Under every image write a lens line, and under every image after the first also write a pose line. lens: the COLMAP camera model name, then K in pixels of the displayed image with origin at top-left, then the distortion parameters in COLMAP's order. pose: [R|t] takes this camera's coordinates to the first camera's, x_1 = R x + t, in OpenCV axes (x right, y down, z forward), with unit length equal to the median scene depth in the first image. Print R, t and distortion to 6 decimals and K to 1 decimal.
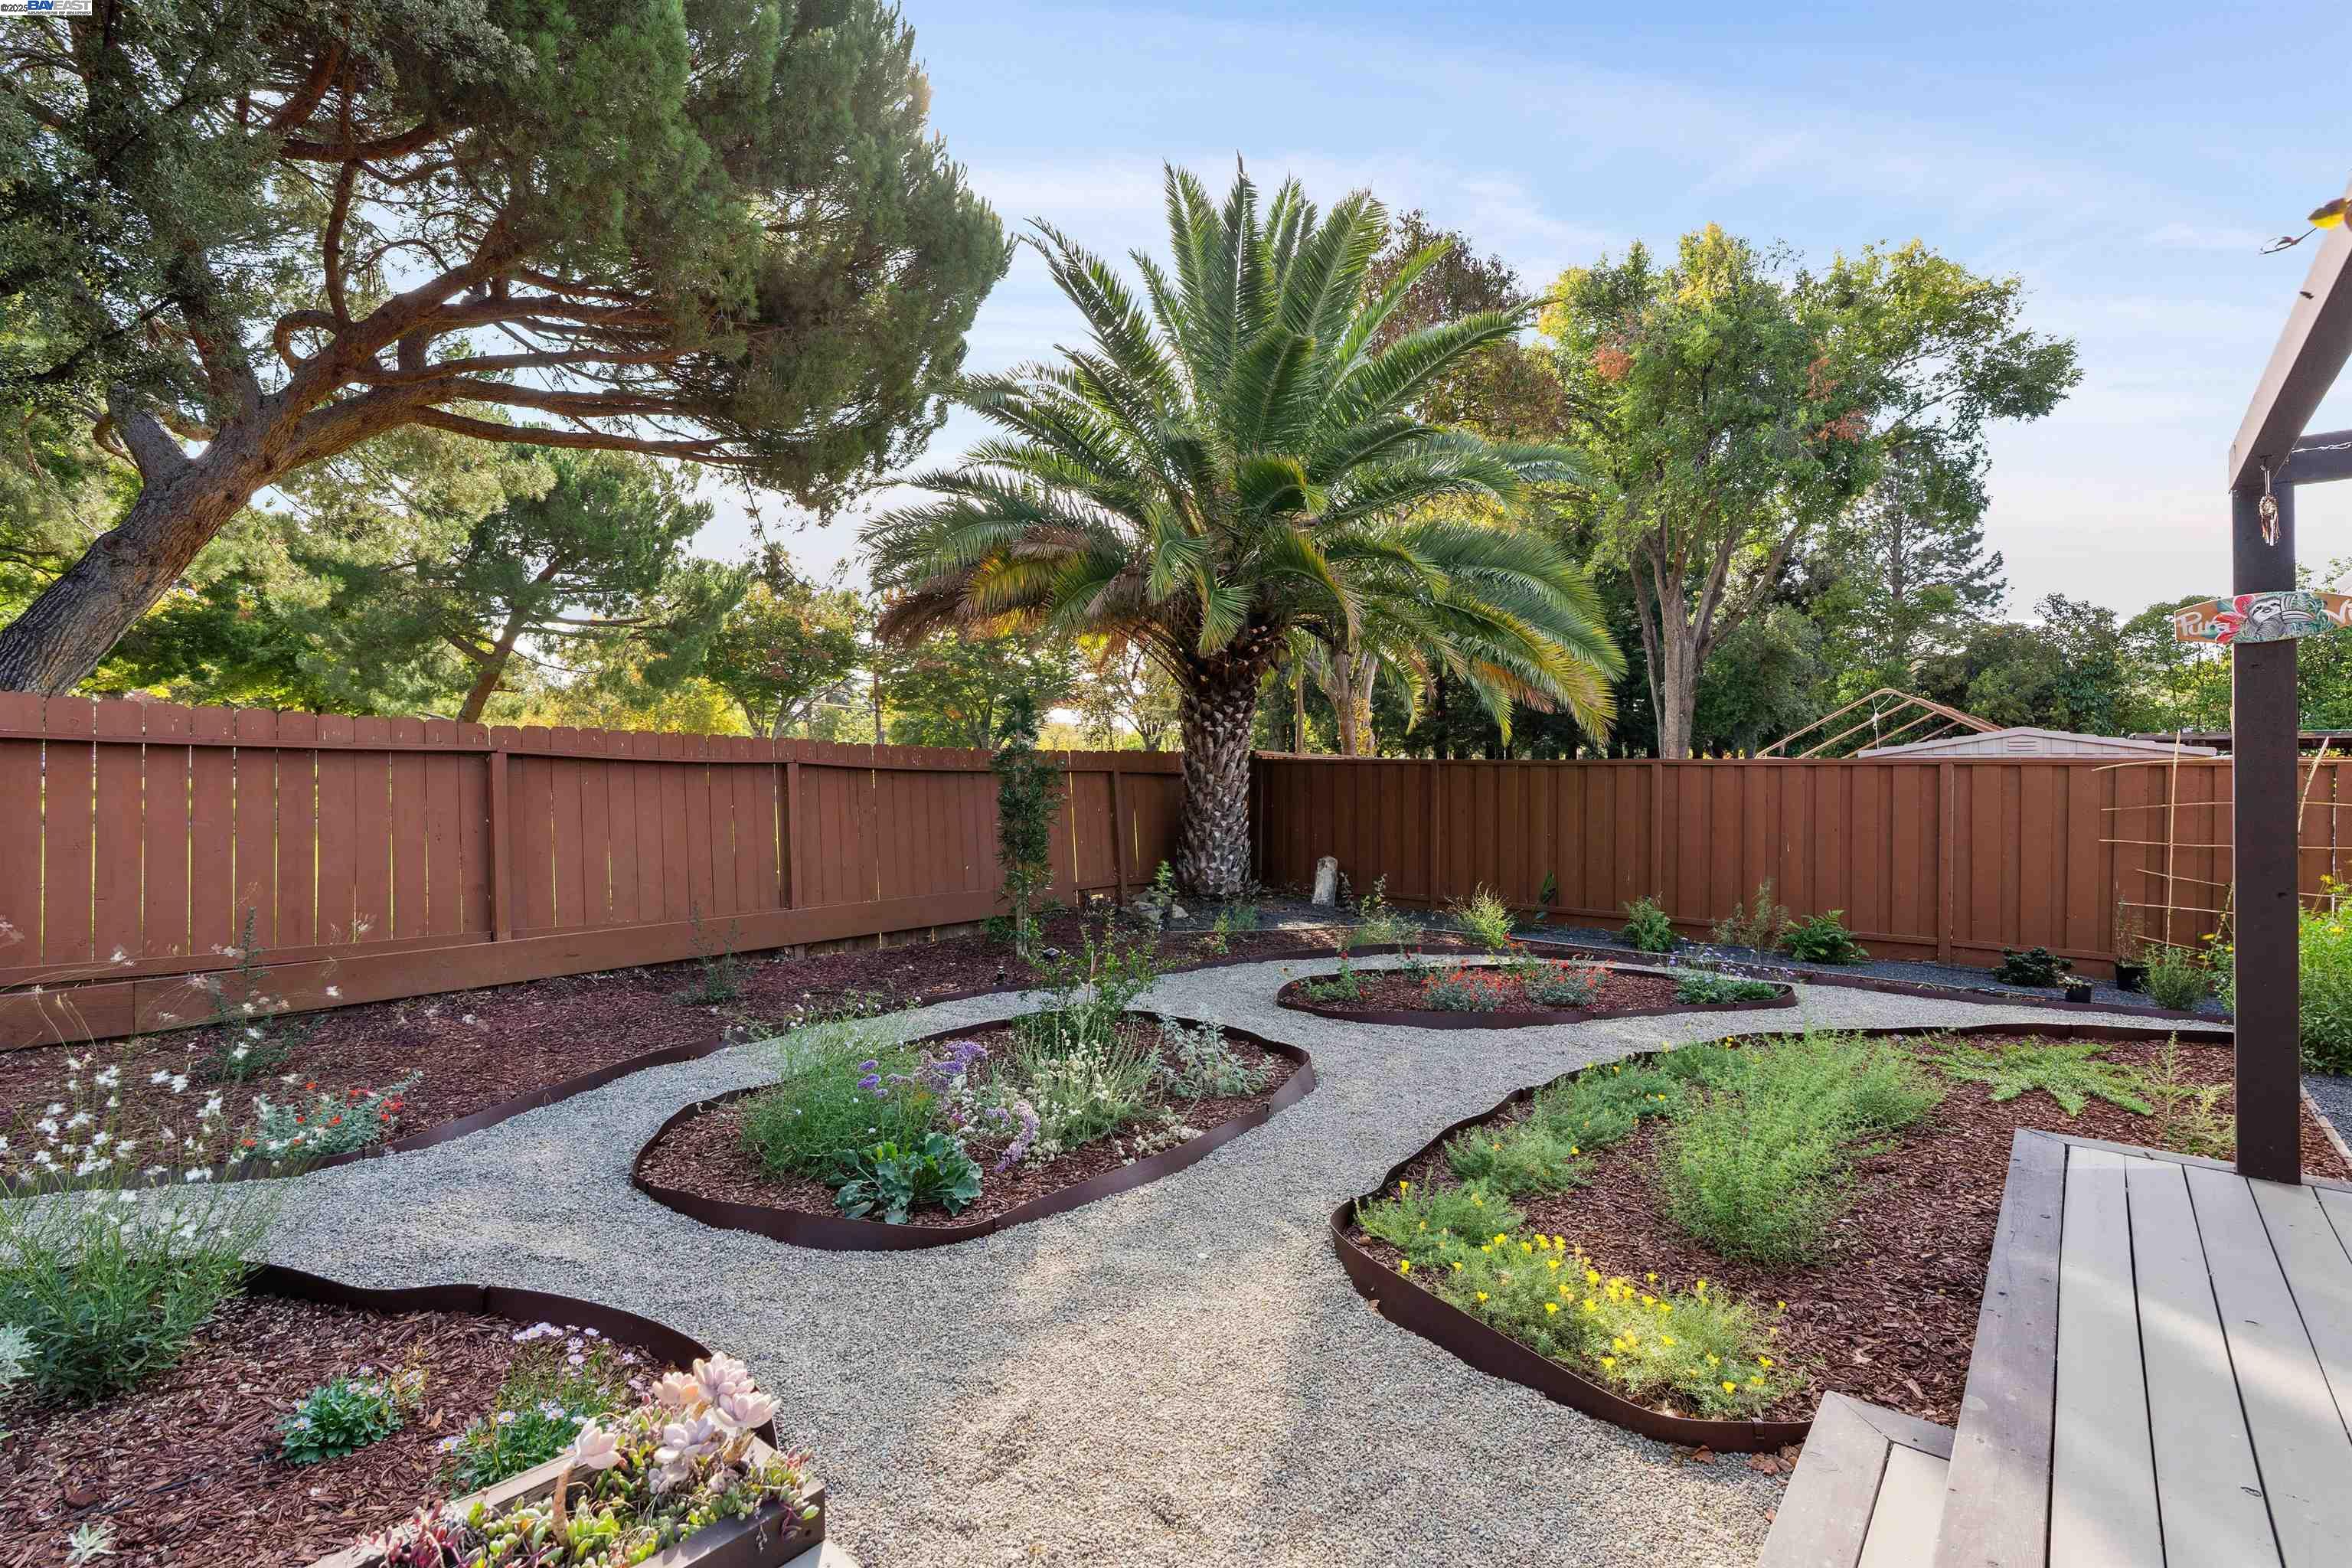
lens RADIAL K [[1076.2, 0, 1176.0], [0, 1076.2, 784.0], [0, 0, 1]] dist [-0.003509, 0.000622]
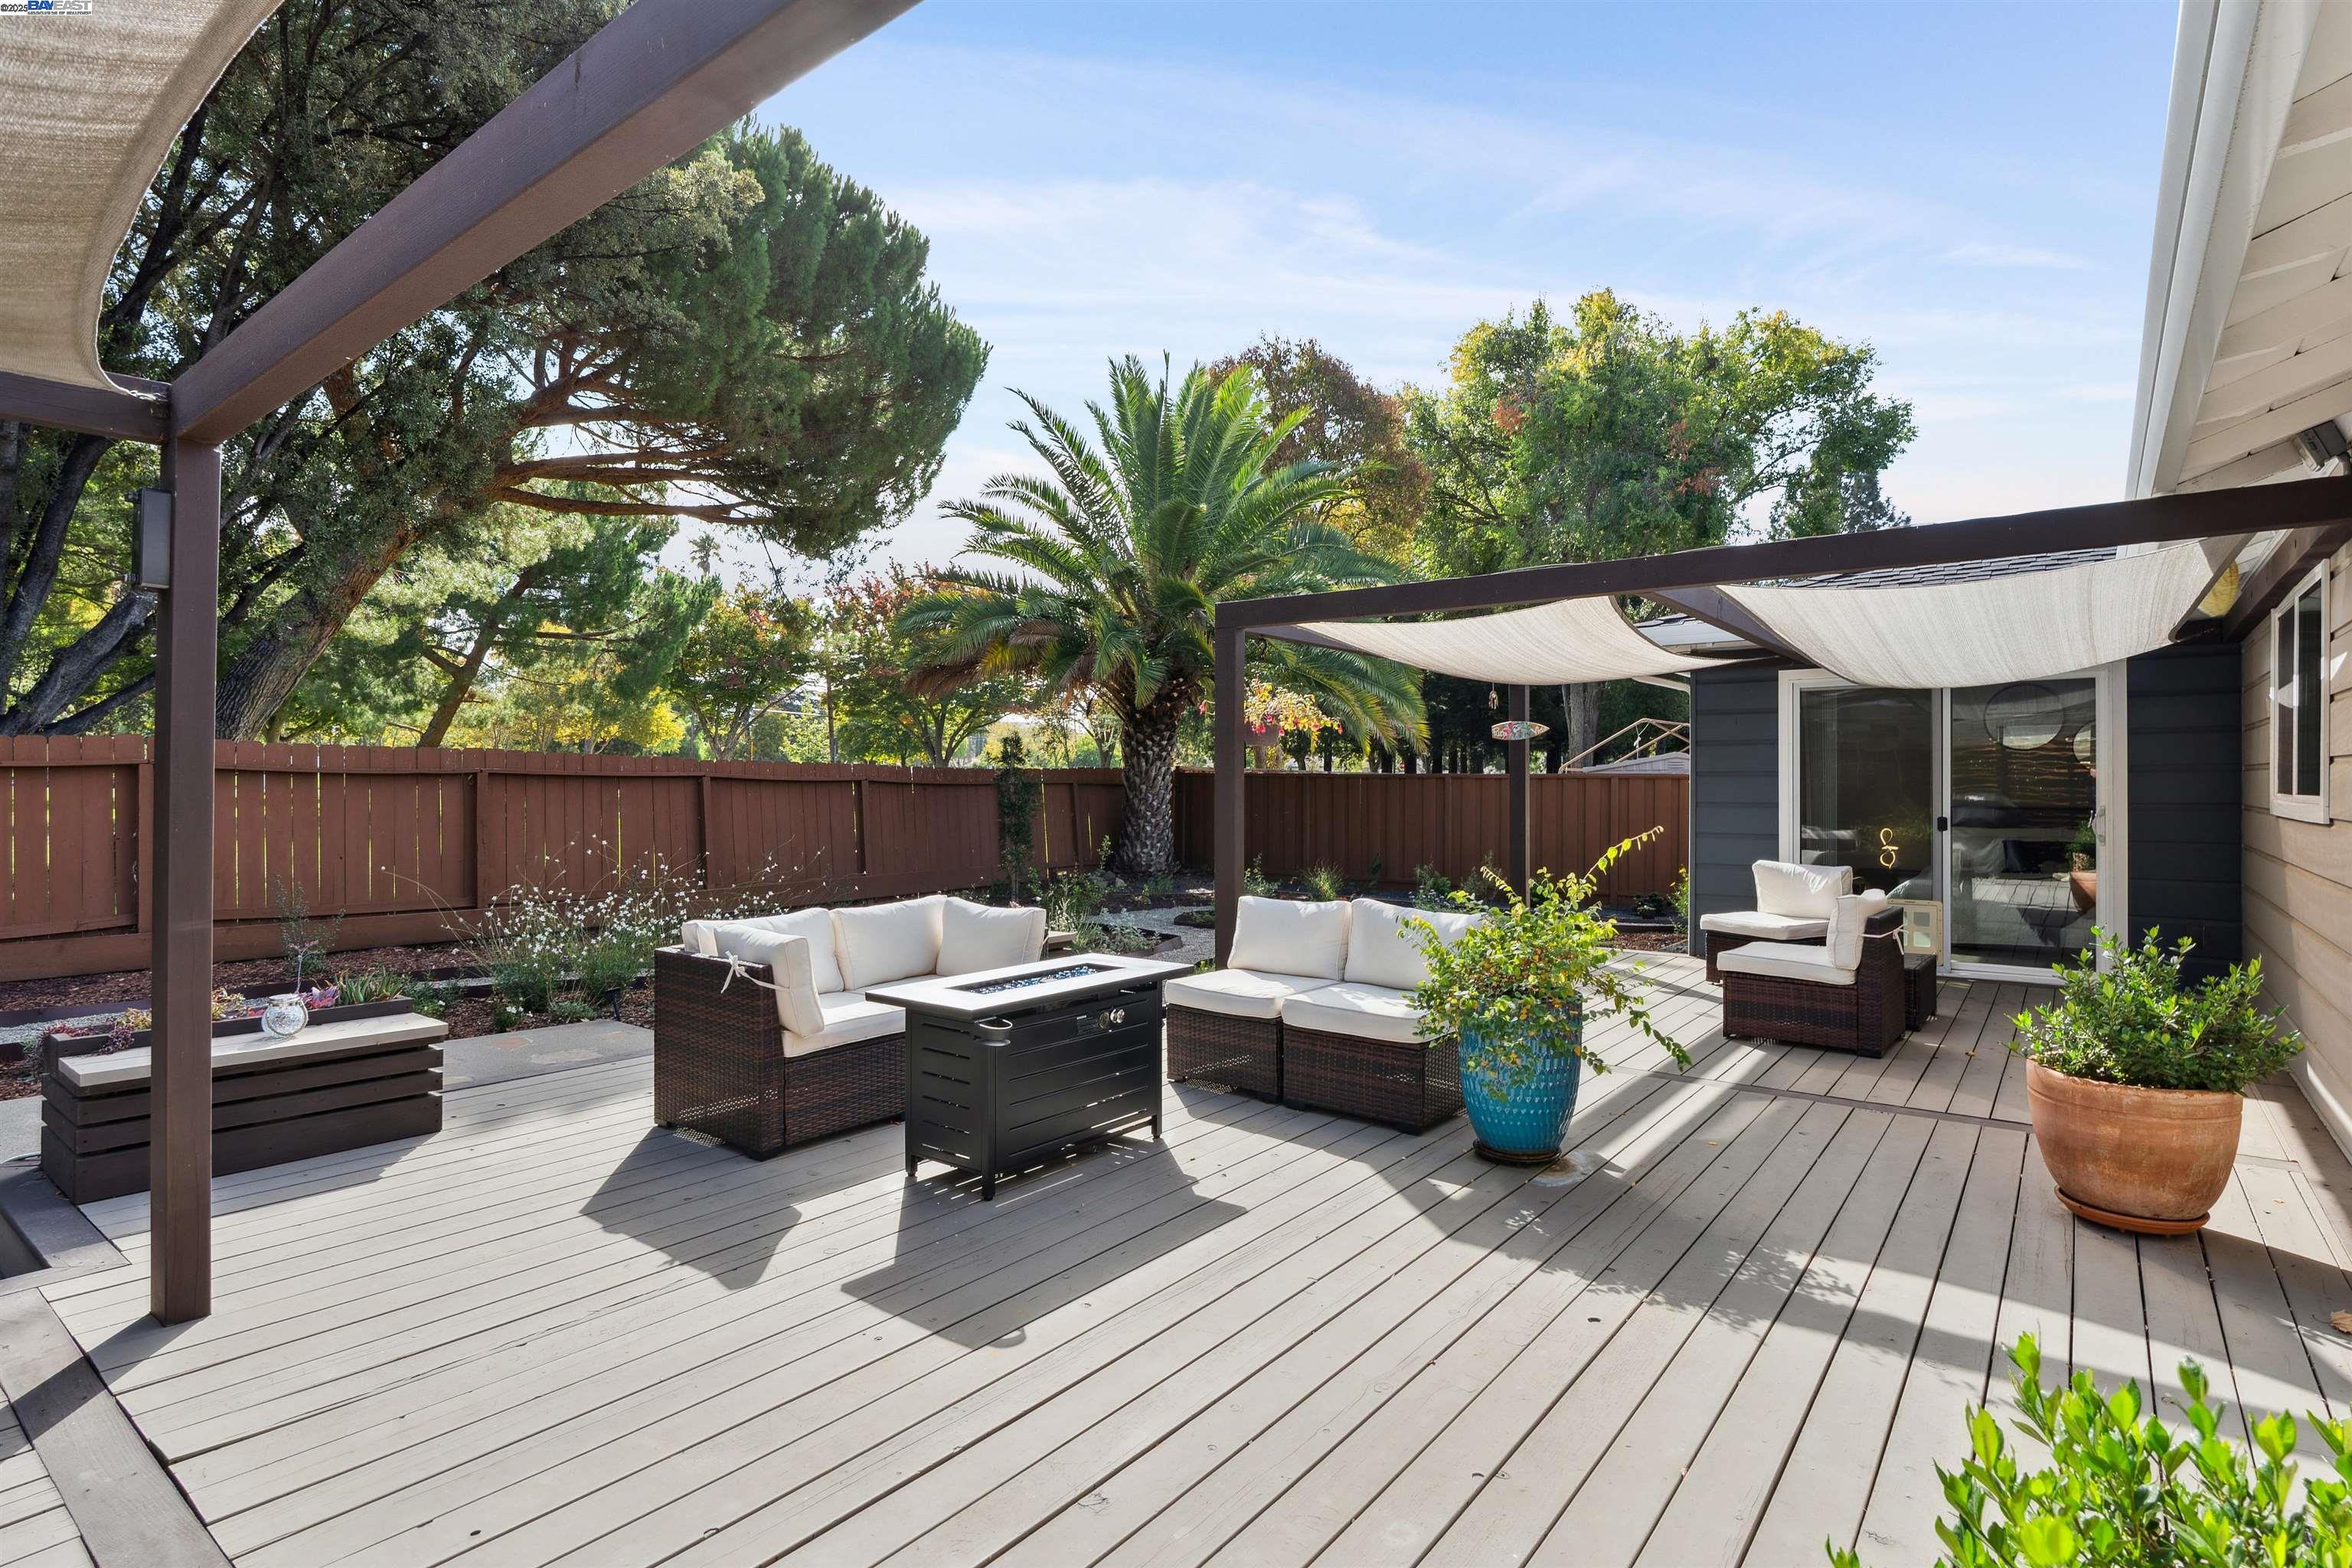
lens RADIAL K [[1175.4, 0, 1176.0], [0, 1175.4, 784.0], [0, 0, 1]] dist [-0.014294, 0.000336]
pose [[0.999377, -0.004050, 0.035067, 0.009977], [0.004191, 0.999983, -0.003943, -0.002017], [-0.035051, 0.004087, 0.999377, -0.245917]]
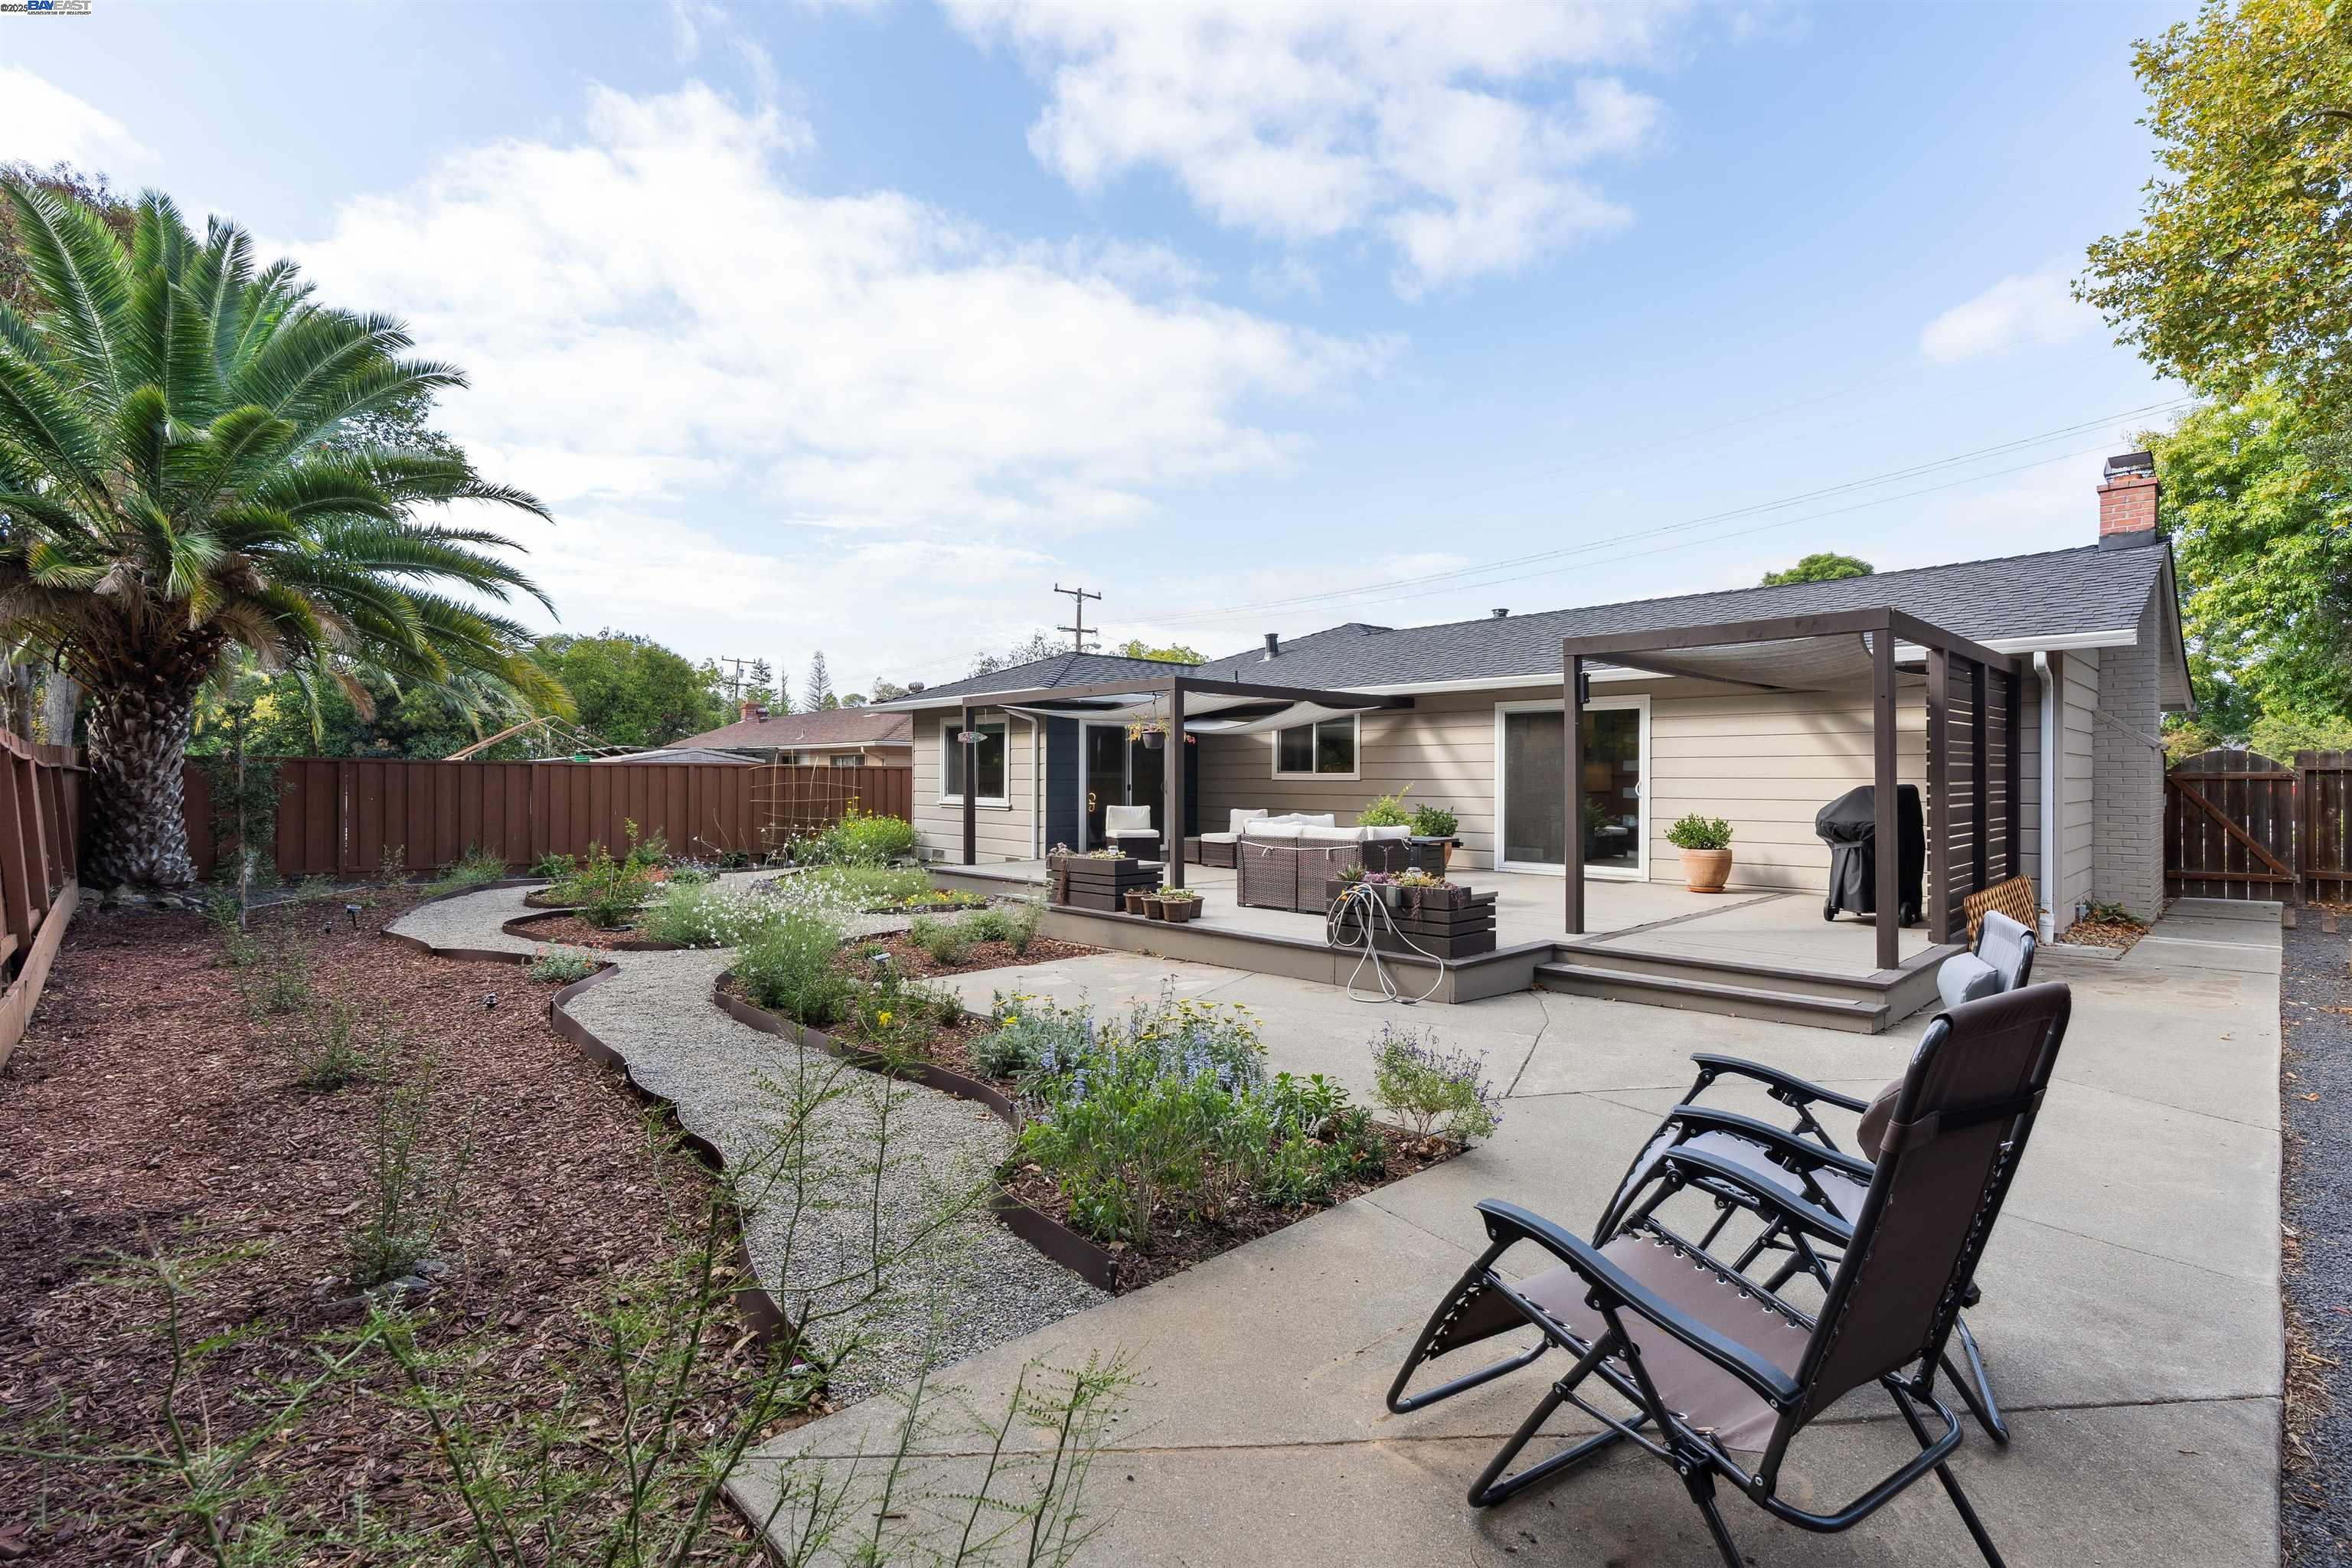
lens RADIAL K [[1076.2, 0, 1176.0], [0, 1076.2, 784.0], [0, 0, 1]] dist [-0.003509, 0.000622]
pose [[0.104338, -0.009535, 0.994496, -0.431751], [0.004879, 0.999947, 0.009075, -0.000081], [-0.994530, 0.003905, 0.104379, -0.043785]]
